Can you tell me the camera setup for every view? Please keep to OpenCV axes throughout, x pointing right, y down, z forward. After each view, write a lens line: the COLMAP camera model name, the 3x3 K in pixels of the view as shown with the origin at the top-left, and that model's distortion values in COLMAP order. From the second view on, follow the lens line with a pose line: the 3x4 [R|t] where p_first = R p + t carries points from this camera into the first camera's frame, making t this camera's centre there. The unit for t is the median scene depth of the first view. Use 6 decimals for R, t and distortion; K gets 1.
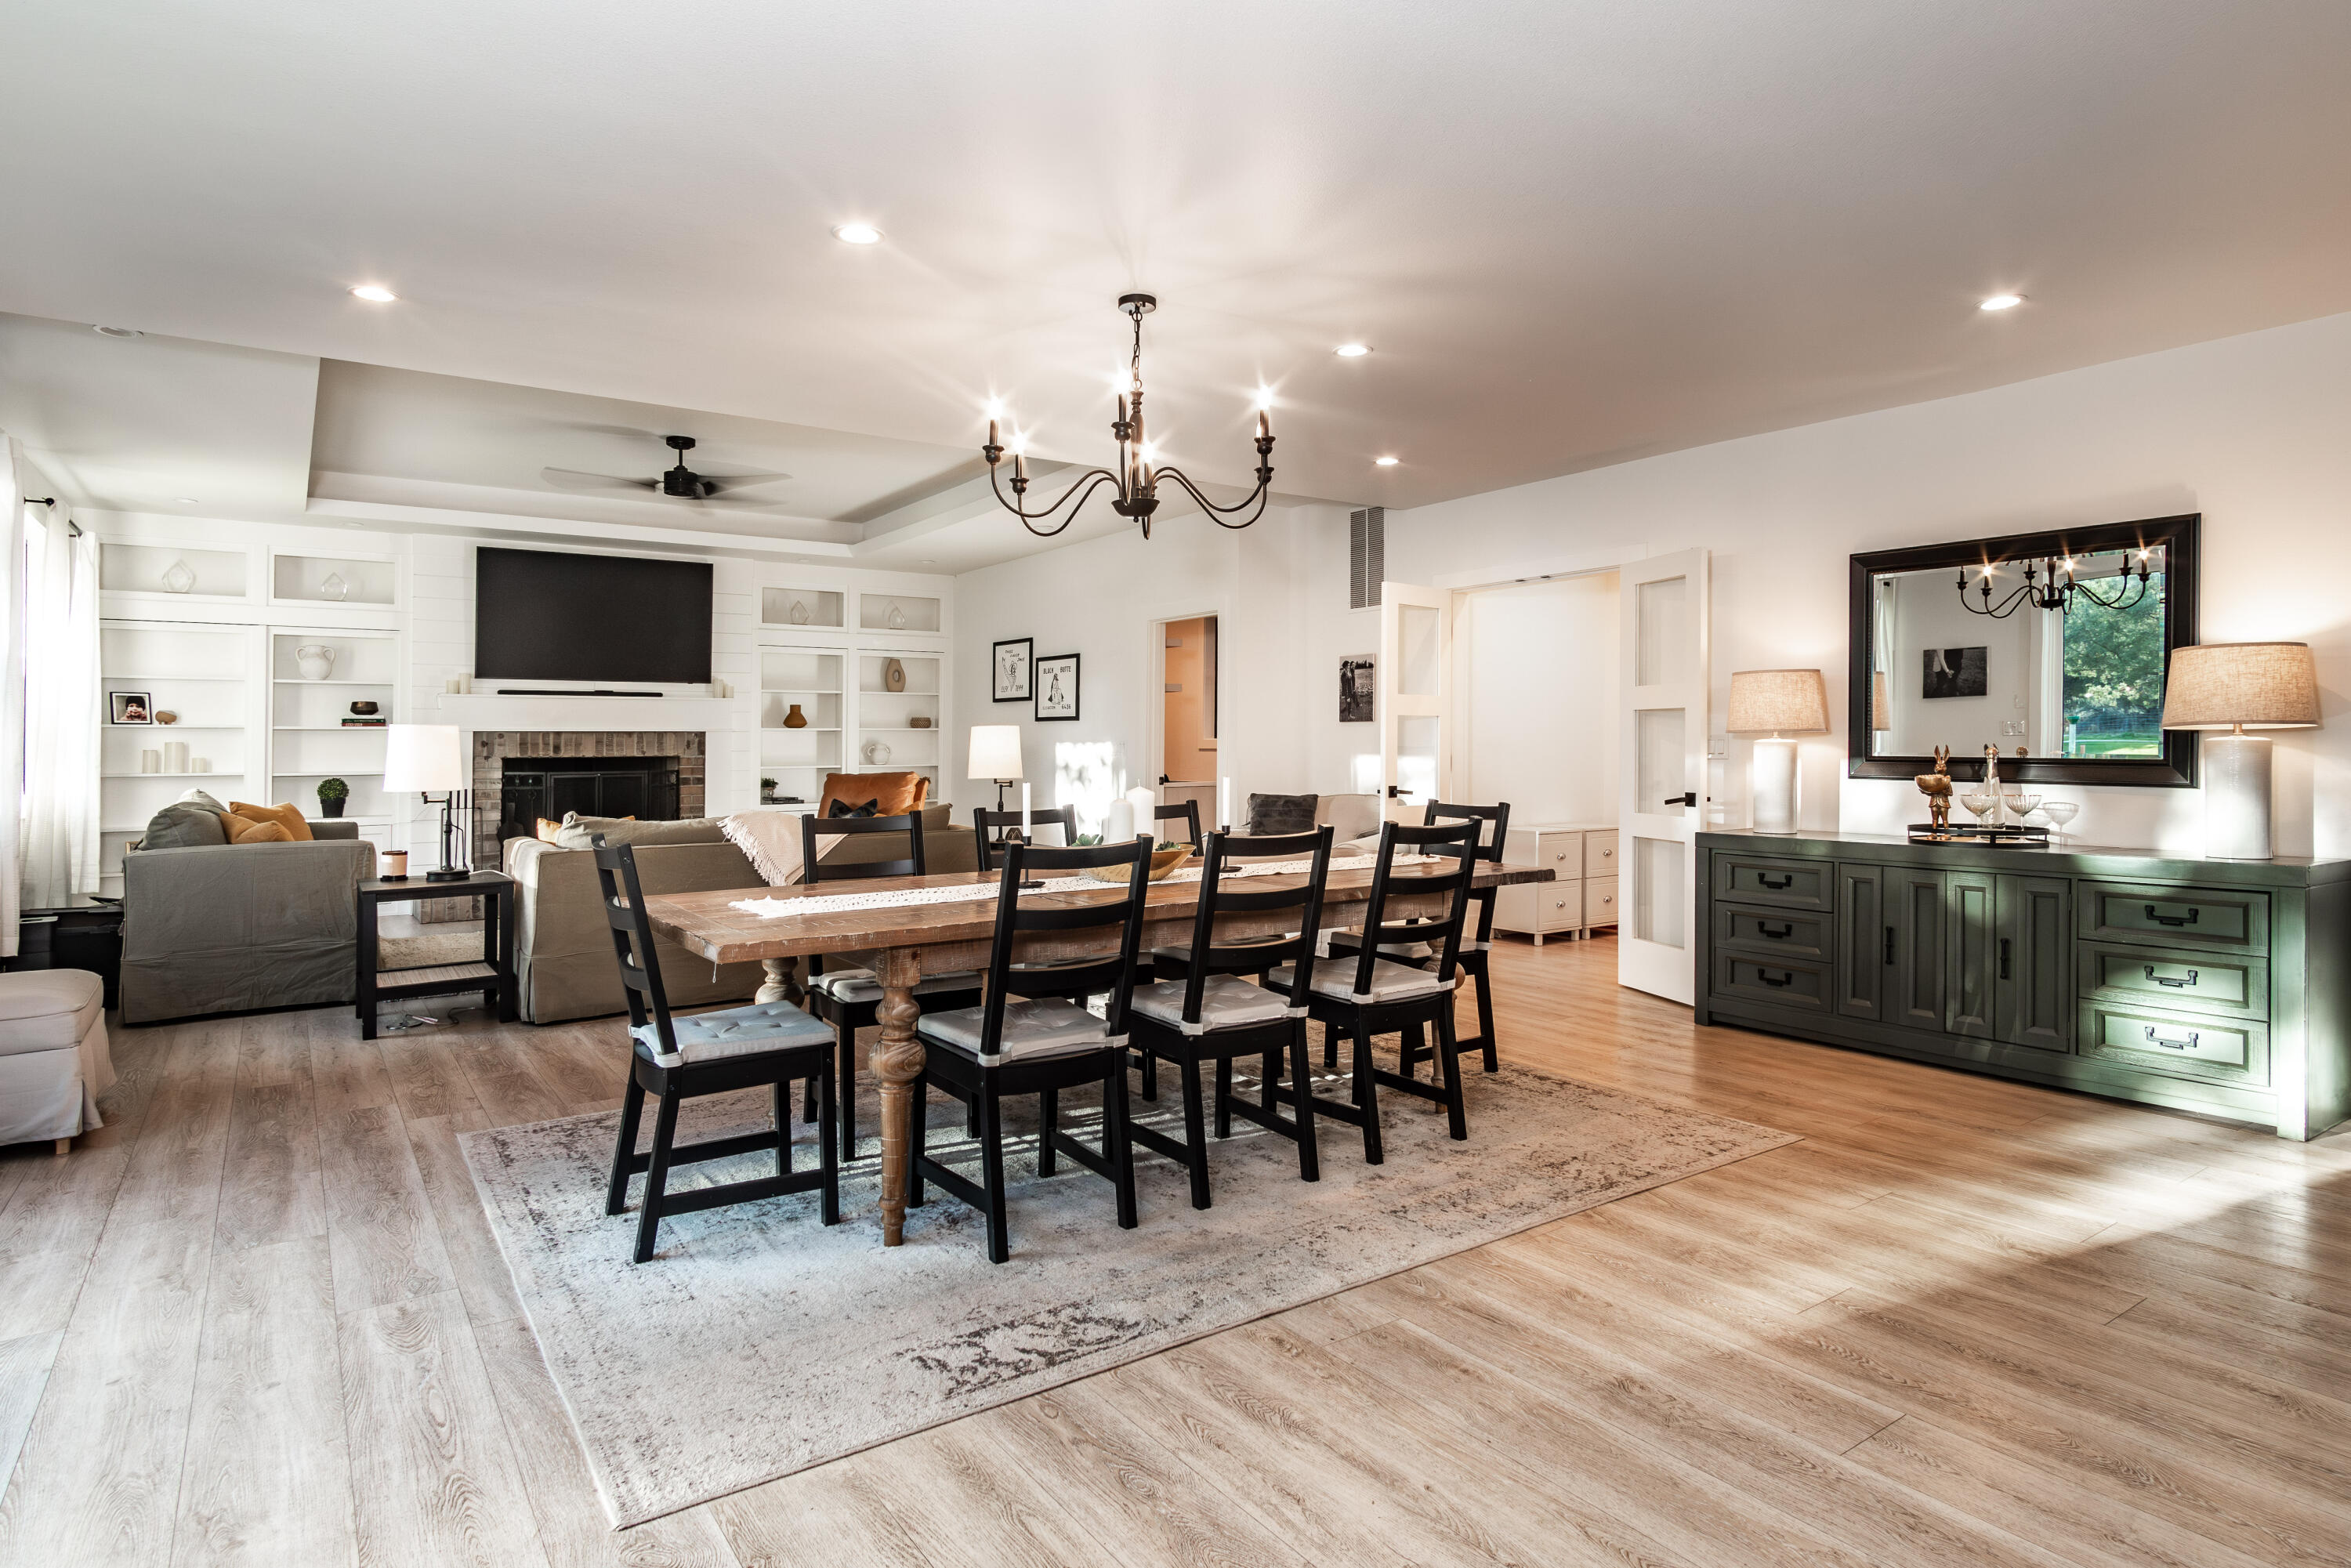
lens RADIAL K [[1276.7, 0, 1169.8], [0, 1276.7, 753.5], [0, 0, 1]] dist [0.009398, 0.001048]
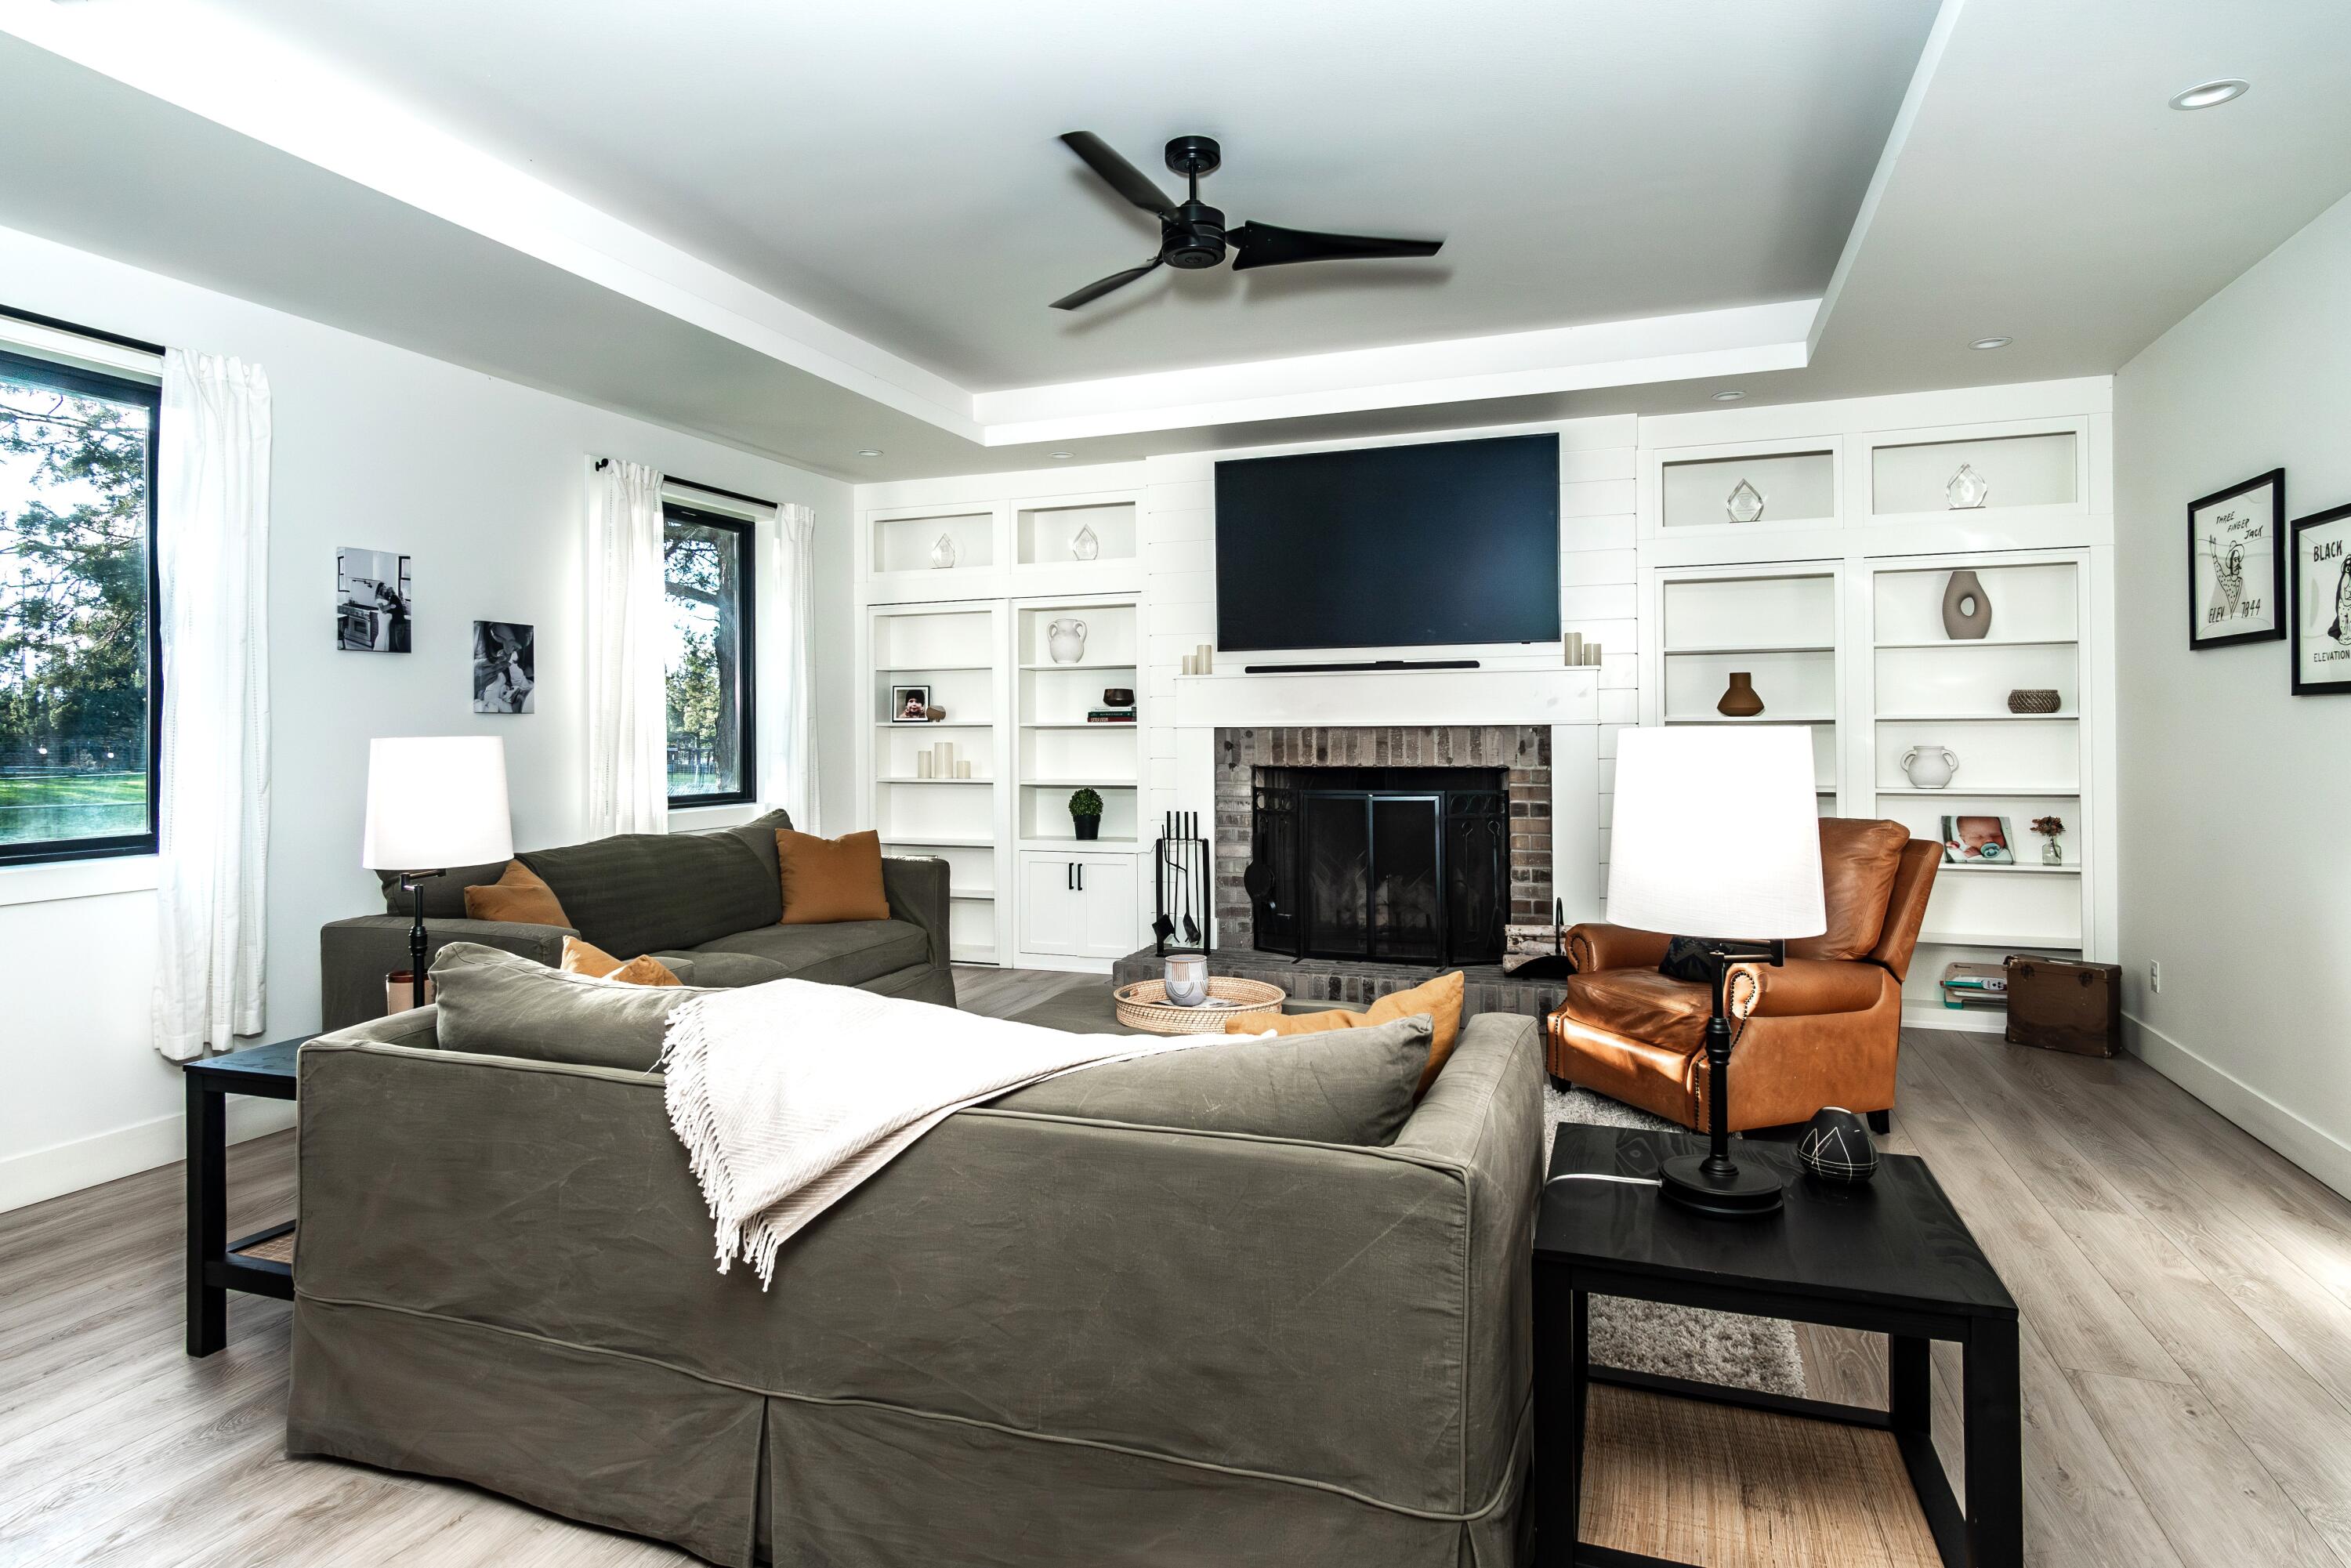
lens RADIAL K [[1276.7, 0, 1169.8], [0, 1276.7, 753.5], [0, 0, 1]] dist [0.009398, 0.001048]
pose [[0.567789, 0.016966, -0.822999, 0.013797], [-0.001984, 0.999813, 0.019243, -0.016037], [0.823172, -0.009293, 0.567717, 0.566783]]
